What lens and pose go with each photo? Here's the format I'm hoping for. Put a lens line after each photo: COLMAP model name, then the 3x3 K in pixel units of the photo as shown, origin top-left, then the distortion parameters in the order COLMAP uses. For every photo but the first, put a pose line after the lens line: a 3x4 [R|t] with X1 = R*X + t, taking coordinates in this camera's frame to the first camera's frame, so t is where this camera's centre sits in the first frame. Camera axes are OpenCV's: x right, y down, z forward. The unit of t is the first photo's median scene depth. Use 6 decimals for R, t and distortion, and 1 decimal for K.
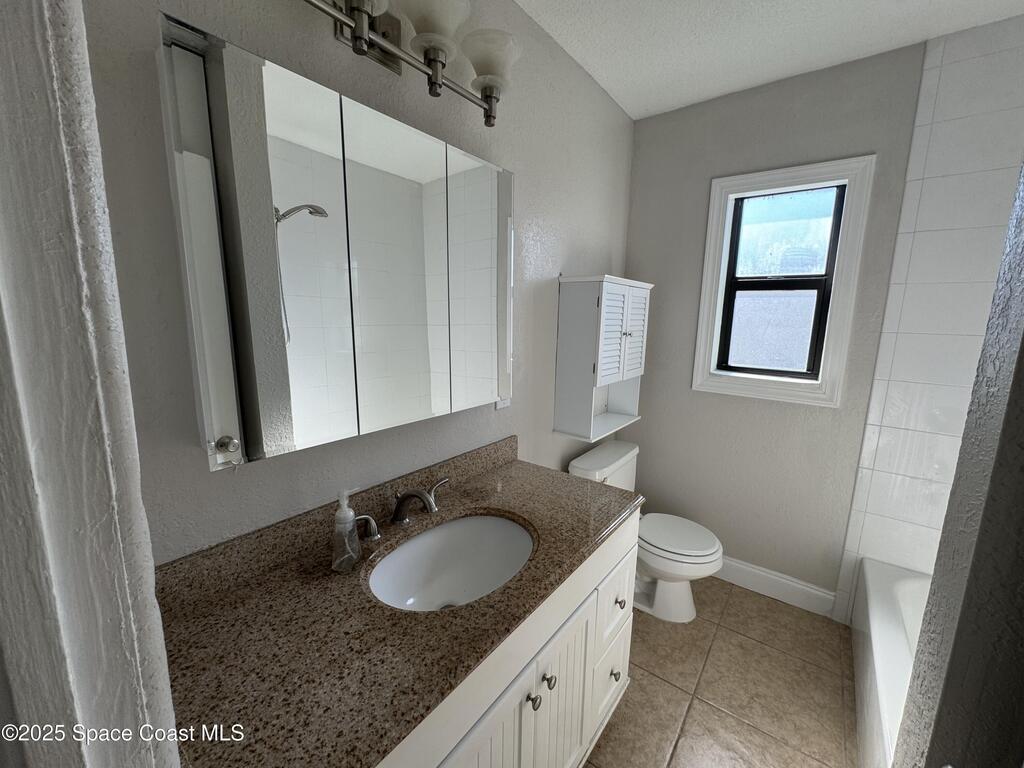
lens RADIAL K [[411.2, 0, 509.3], [0, 411.2, 383.0], [0, 0, 1]] dist [-0.004691, 0.000162]
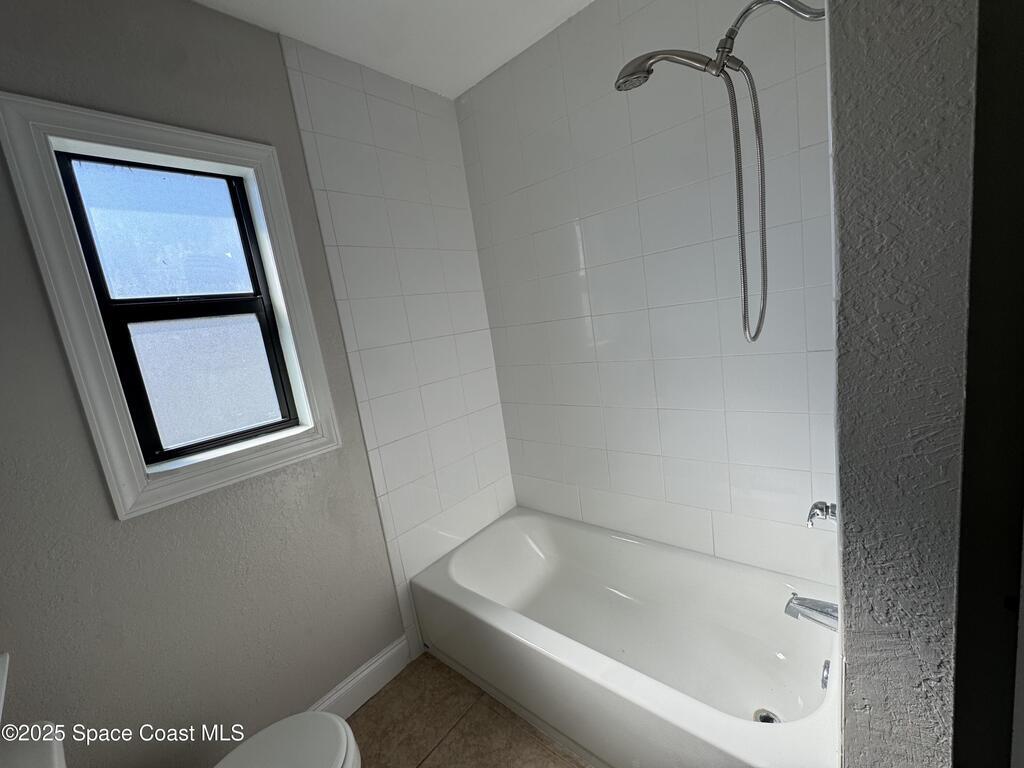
lens RADIAL K [[411.2, 0, 509.3], [0, 411.2, 383.0], [0, 0, 1]] dist [-0.004691, 0.000162]
pose [[0.049429, -0.186606, 0.981191, 0.016412], [0.306994, 0.937673, 0.162864, -0.087073], [-0.950427, 0.293170, 0.103636, 0.516045]]
